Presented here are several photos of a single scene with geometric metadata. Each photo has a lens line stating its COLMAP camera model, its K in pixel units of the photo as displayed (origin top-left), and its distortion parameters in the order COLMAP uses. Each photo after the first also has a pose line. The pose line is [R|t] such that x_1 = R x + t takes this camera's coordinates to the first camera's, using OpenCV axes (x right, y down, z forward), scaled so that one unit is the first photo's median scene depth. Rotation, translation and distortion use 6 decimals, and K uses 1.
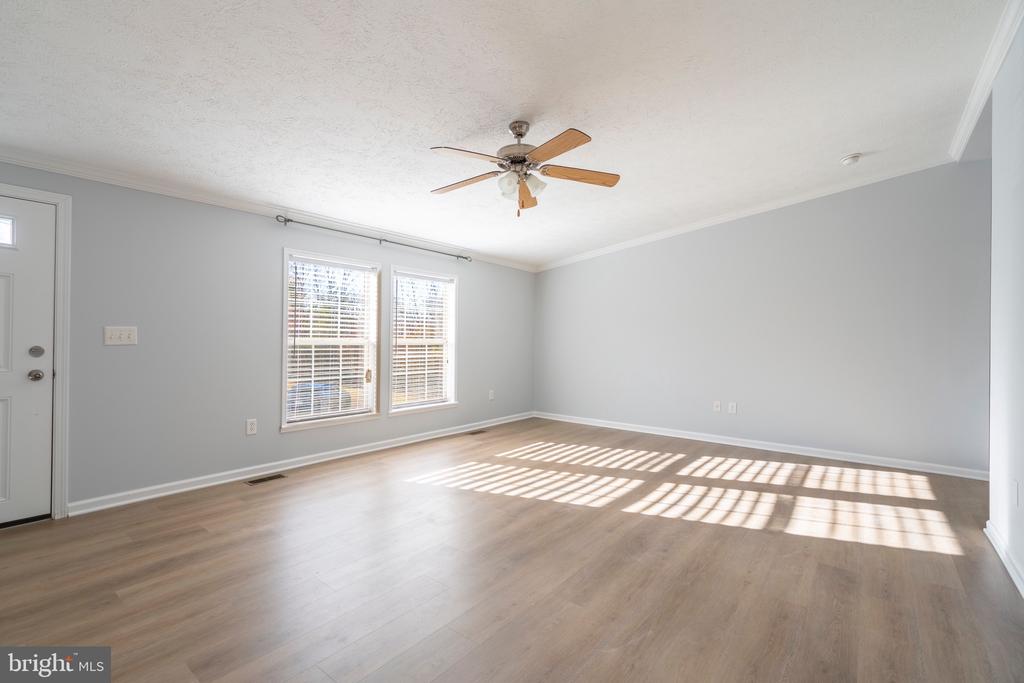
lens RADIAL K [[465.6, 0, 506.4], [0, 465.6, 338.5], [0, 0, 1]] dist [0.003626, 0.000578]
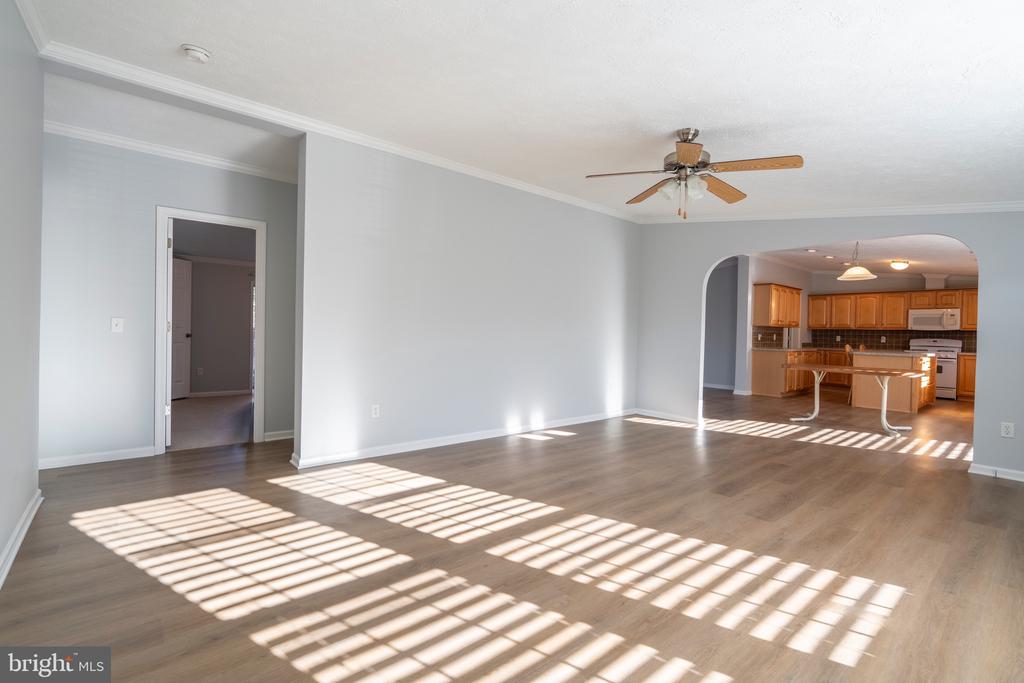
lens RADIAL K [[465.6, 0, 503.8], [0, 465.6, 338.5], [0, 0, 1]] dist [0.003626, 0.000578]
pose [[-0.978221, -0.036091, 0.204406, 0.171044], [-0.033310, 0.999300, 0.017033, 0.004564], [-0.204878, 0.009854, -0.978738, 1.815479]]
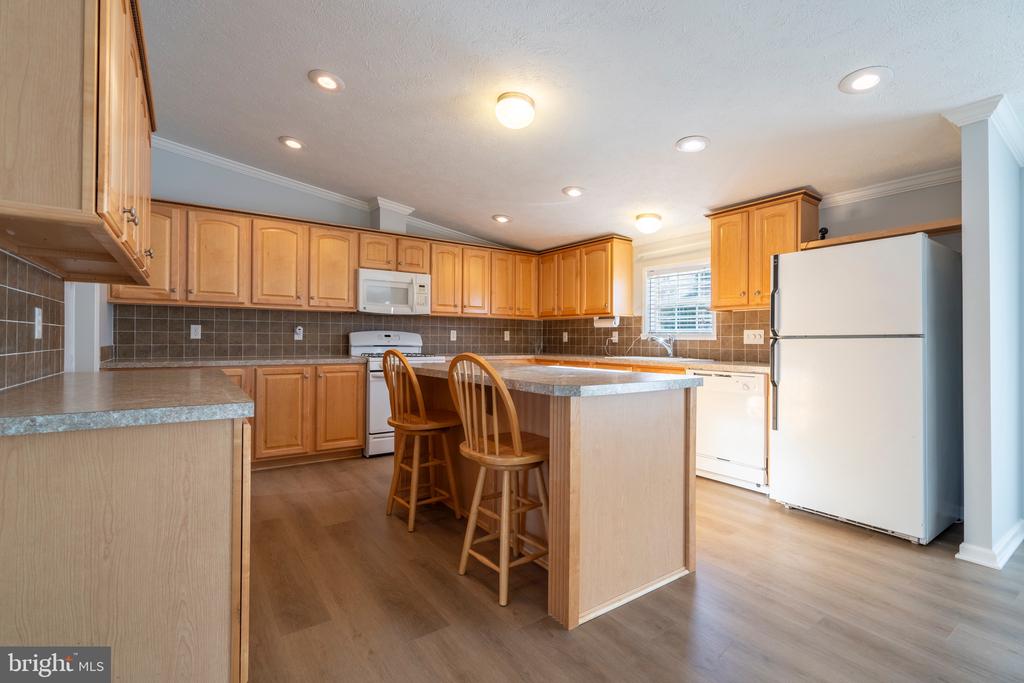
lens RADIAL K [[465.6, 0, 507.7], [0, 465.6, 341.5], [0, 0, 1]] dist [0.003626, 0.000578]
pose [[-0.302666, -0.011676, -0.953025, 0.112053], [-0.010821, 0.999903, -0.008814, 0.004935], [0.953035, 0.007645, -0.302763, 1.605054]]
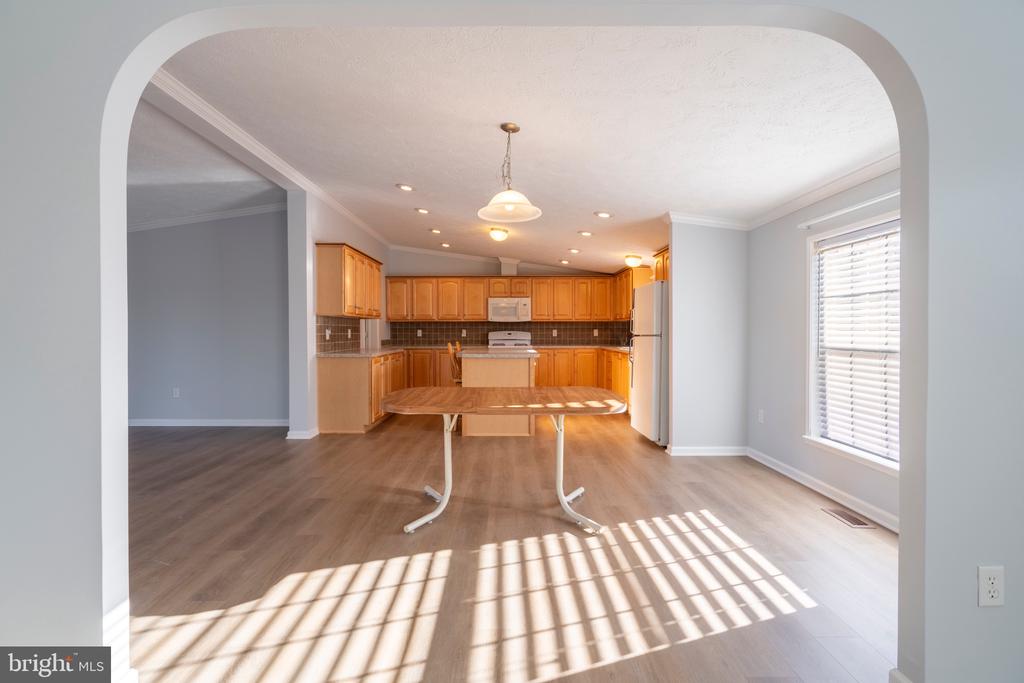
lens RADIAL K [[465.6, 0, 507.6], [0, 465.6, 335.0], [0, 0, 1]] dist [0.003626, 0.000578]
pose [[-0.784006, -0.007494, -0.620708, 0.138223], [-0.008921, 0.999960, -0.000805, 0.003389], [0.620689, 0.004906, -0.784042, 1.704712]]
